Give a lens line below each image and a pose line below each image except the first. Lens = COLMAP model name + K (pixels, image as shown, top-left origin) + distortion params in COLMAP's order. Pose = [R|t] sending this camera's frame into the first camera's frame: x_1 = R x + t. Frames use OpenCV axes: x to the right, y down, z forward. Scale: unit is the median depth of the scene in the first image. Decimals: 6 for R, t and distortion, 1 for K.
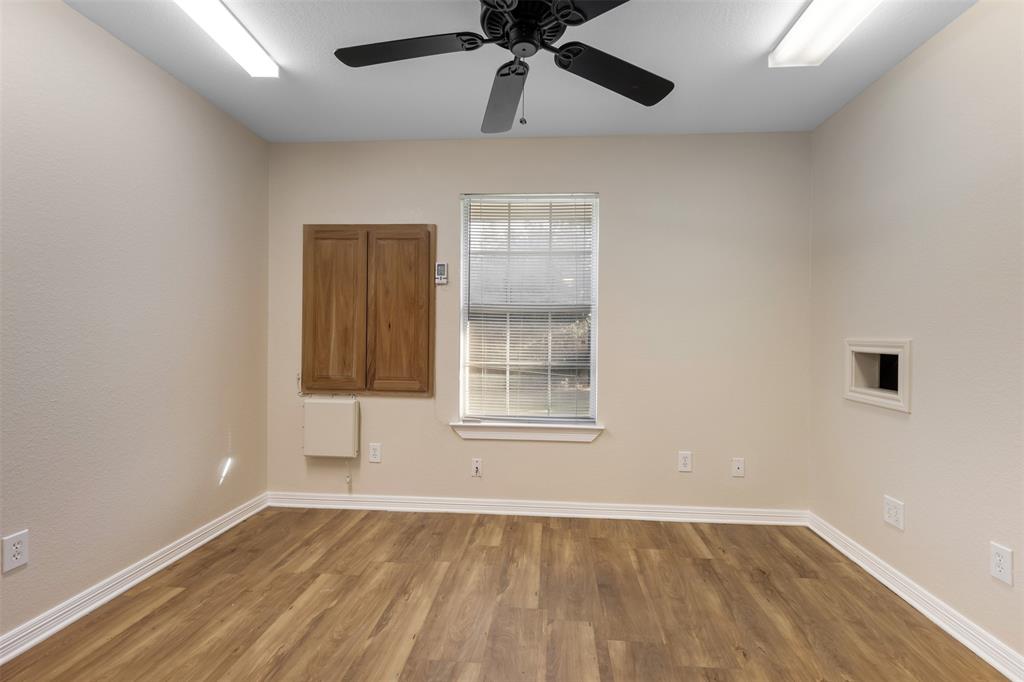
lens RADIAL K [[465.8, 0, 520.1], [0, 465.8, 339.5], [0, 0, 1]] dist [0.009126, -0.000689]
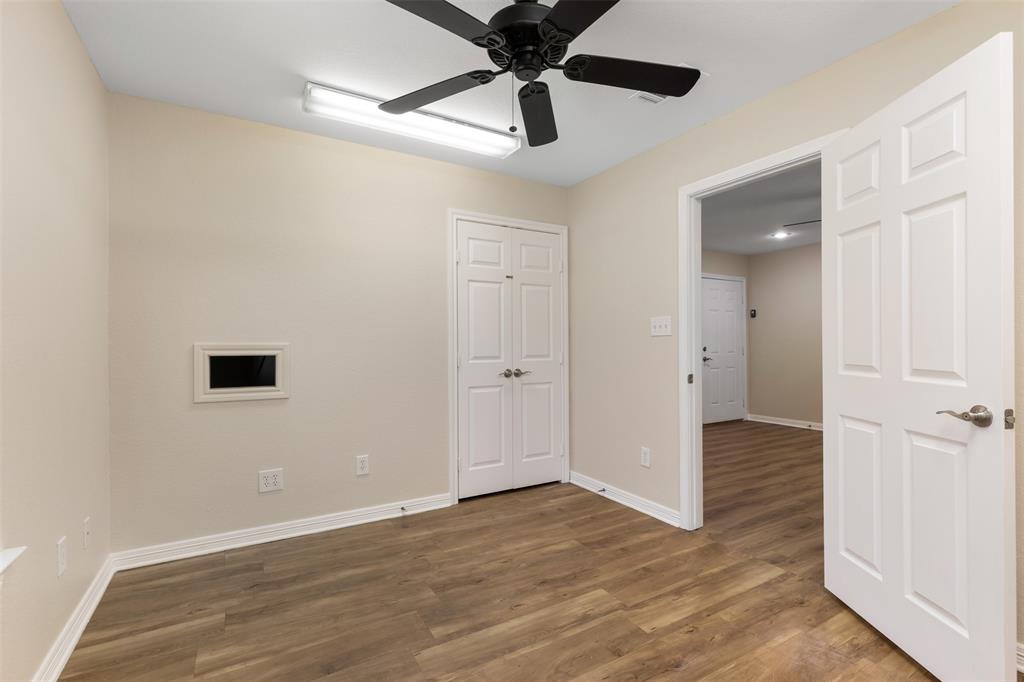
lens RADIAL K [[465.8, 0, 520.1], [0, 465.8, 339.5], [0, 0, 1]] dist [0.009126, -0.000689]
pose [[-0.572340, 0.002586, 0.820012, -0.605904], [0.002624, 0.999996, -0.001322, -0.008265], [-0.820012, 0.001395, -0.572345, 1.138764]]
